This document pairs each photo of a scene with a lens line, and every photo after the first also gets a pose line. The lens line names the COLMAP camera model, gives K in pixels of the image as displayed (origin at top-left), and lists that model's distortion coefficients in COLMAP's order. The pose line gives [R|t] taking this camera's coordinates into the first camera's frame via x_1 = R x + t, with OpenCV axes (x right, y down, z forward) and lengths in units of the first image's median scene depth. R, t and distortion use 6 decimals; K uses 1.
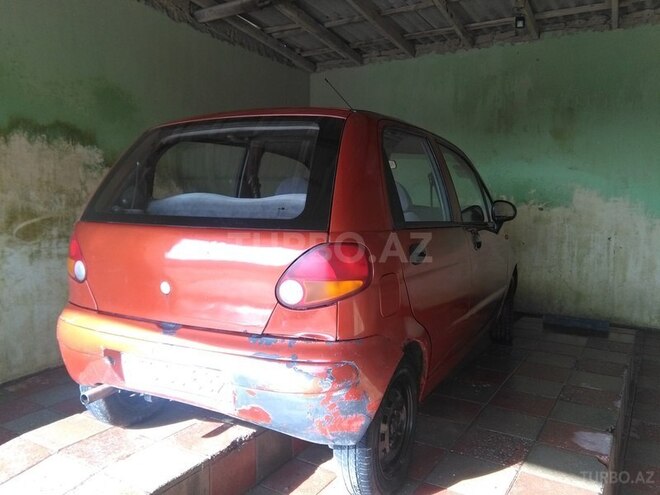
lens RADIAL K [[547.5, 0, 330.0], [0, 547.5, 247.5], [0, 0, 1]] dist [0.091400, -0.126324]
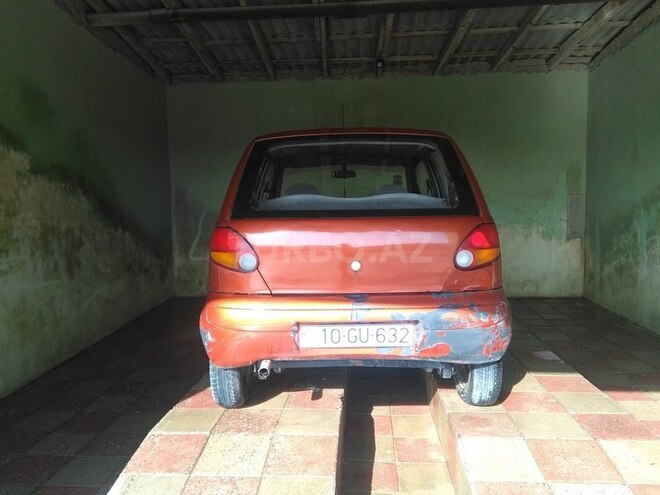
lens RADIAL K [[547.5, 0, 330.0], [0, 547.5, 247.5], [0, 0, 1]] dist [0.091400, -0.126324]
pose [[0.877693, -0.055625, 0.475984, -0.380377], [0.067334, 0.997702, -0.007566, 0.014377], [-0.474470, 0.038691, 0.879421, -0.034254]]
